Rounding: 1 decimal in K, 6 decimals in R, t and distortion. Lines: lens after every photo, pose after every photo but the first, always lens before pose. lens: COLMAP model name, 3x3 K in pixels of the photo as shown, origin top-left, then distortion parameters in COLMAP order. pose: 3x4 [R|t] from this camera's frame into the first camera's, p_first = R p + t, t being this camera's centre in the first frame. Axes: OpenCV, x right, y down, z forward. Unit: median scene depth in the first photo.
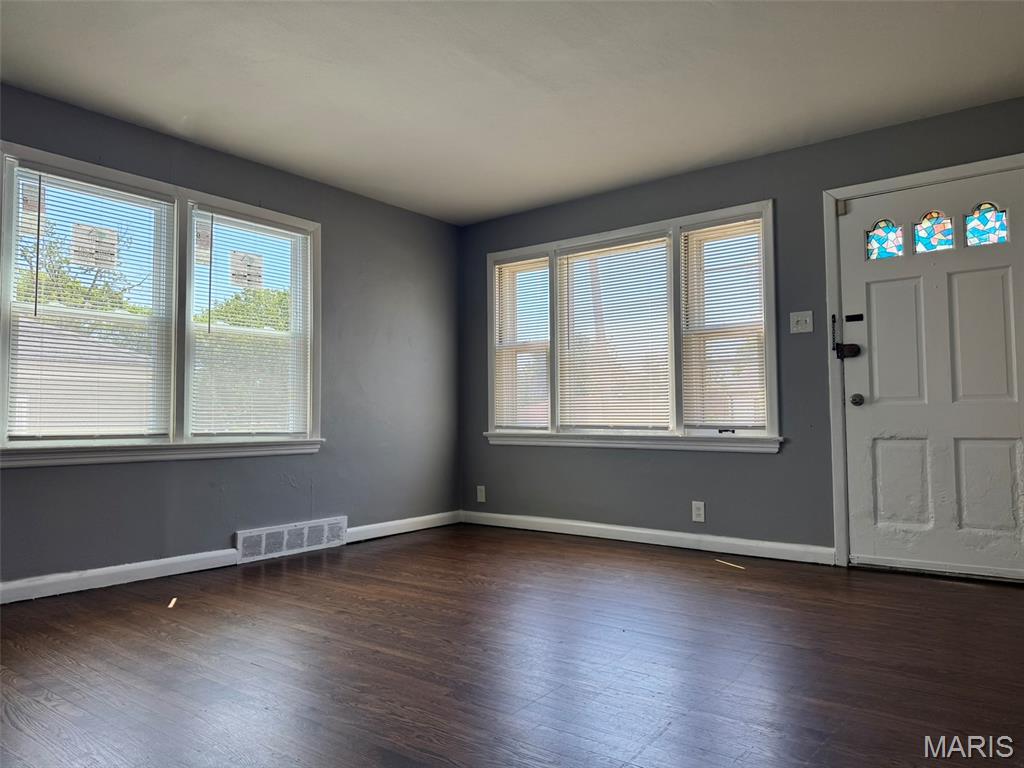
lens RADIAL K [[712.4, 0, 510.8], [0, 712.4, 374.6], [0, 0, 1]] dist [0.073817, -0.071613]
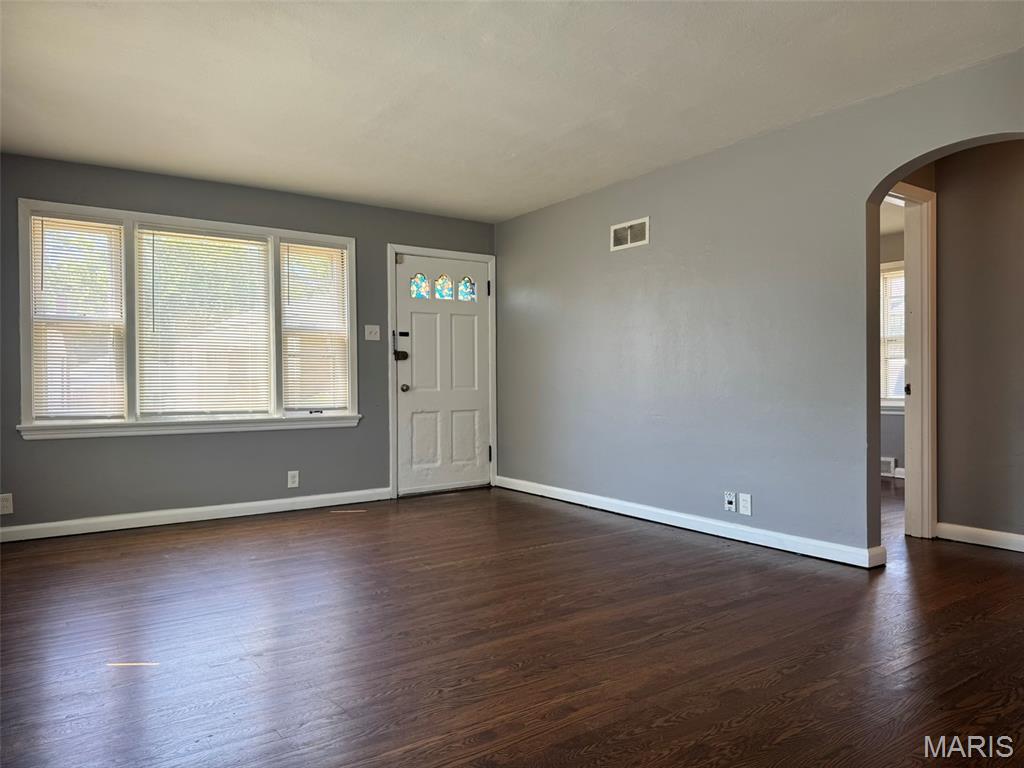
lens RADIAL K [[702.0, 0, 511.8], [0, 702.0, 384.3], [0, 0, 1]] dist [-0.002317, 0.004526]
pose [[0.292687, 0.001287, 0.956208, -0.865678], [-0.051511, 0.998568, 0.014423, -0.005940], [-0.954820, -0.053477, 0.292334, 0.350488]]
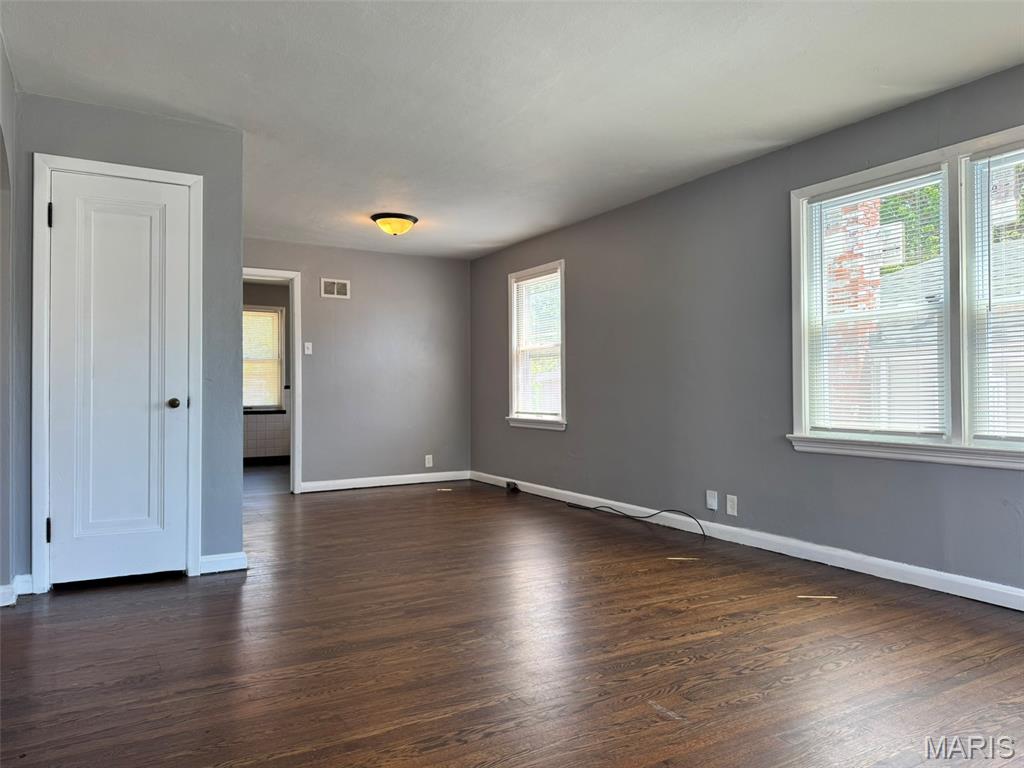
lens RADIAL K [[725.4, 0, 514.3], [0, 725.4, 385.0], [0, 0, 1]] dist [-0.027925, 0.000102]
pose [[-0.373829, -0.004824, -0.927485, 0.530122], [0.056788, 0.997991, -0.028080, 0.017077], [0.925757, -0.063167, -0.372804, 0.832110]]
